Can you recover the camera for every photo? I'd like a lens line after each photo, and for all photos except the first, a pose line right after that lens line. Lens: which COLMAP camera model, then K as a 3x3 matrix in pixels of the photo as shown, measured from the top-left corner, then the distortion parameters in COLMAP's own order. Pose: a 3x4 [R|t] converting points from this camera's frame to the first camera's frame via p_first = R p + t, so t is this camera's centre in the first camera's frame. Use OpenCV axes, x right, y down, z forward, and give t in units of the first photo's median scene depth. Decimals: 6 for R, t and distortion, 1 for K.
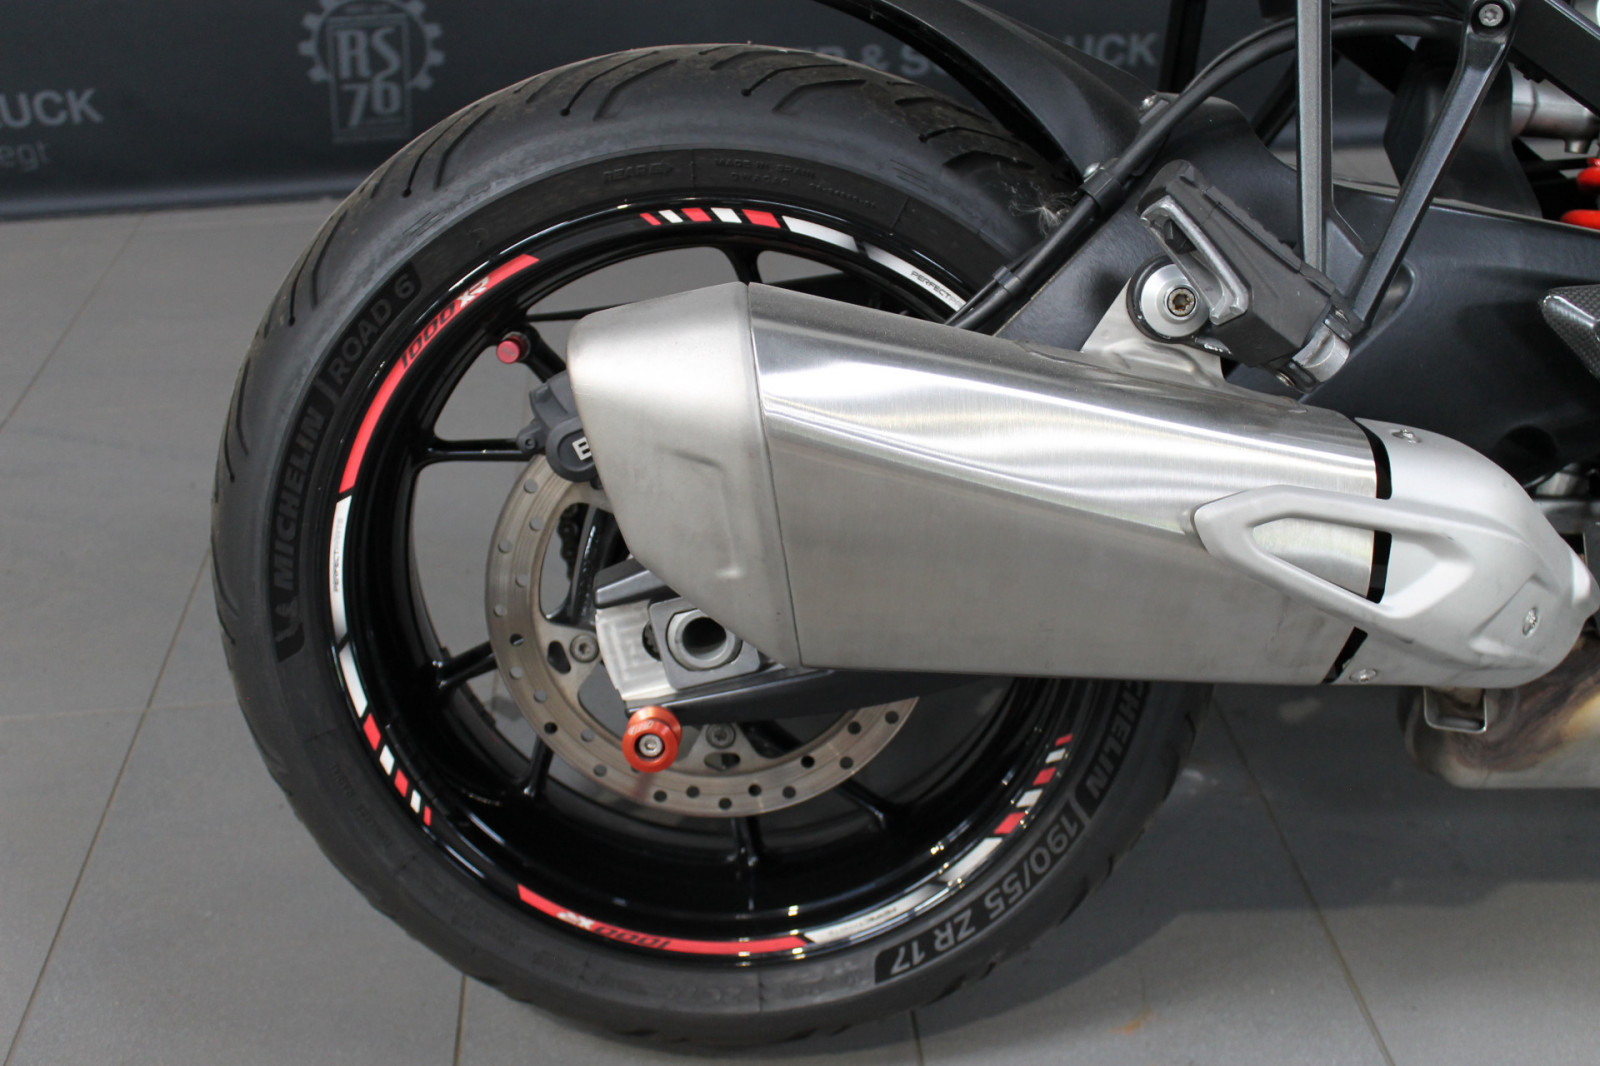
lens RADIAL K [[1730.2, 0, 800.0], [0, 1730.2, 533.0], [0, 0, 1]] dist [-0.060842, 0.006851]
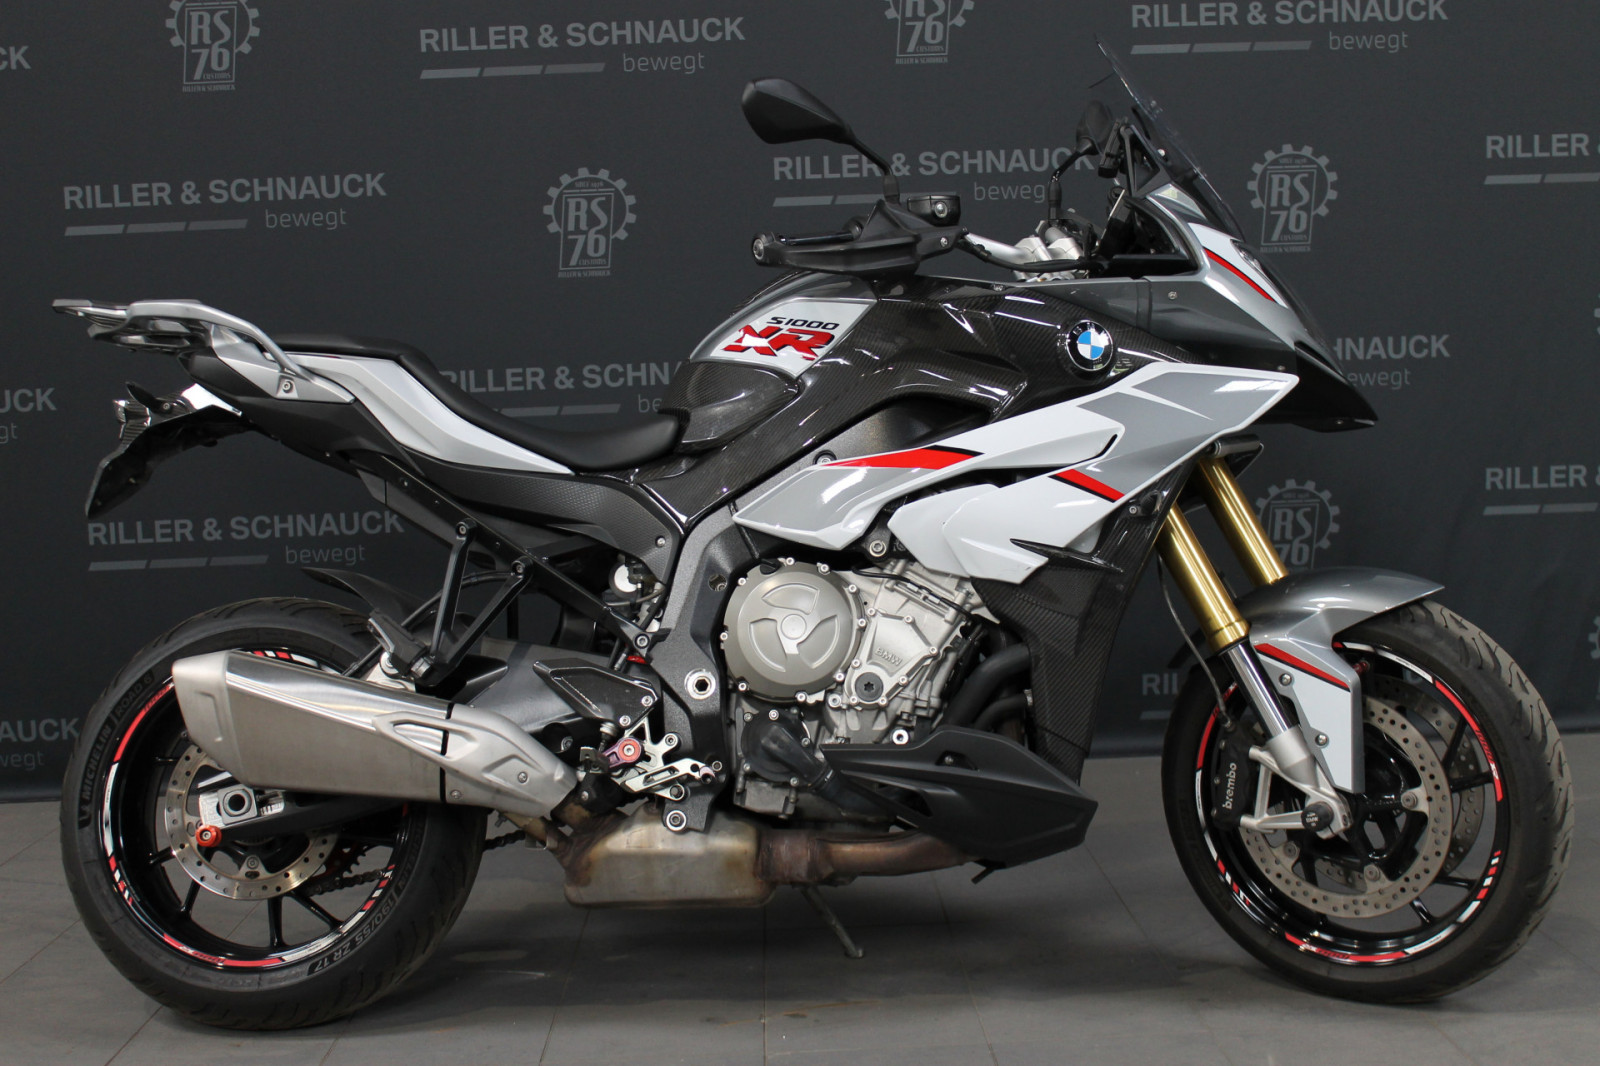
lens RADIAL K [[2067.4, 0, 800.0], [0, 2067.4, 533.0], [0, 0, 1]] dist [-0.006359, -0.009081]
pose [[0.996838, -0.007564, -0.079105, 0.973276], [-0.027549, 0.900829, -0.433298, 0.955090], [0.074538, 0.434107, 0.897772, -1.781002]]
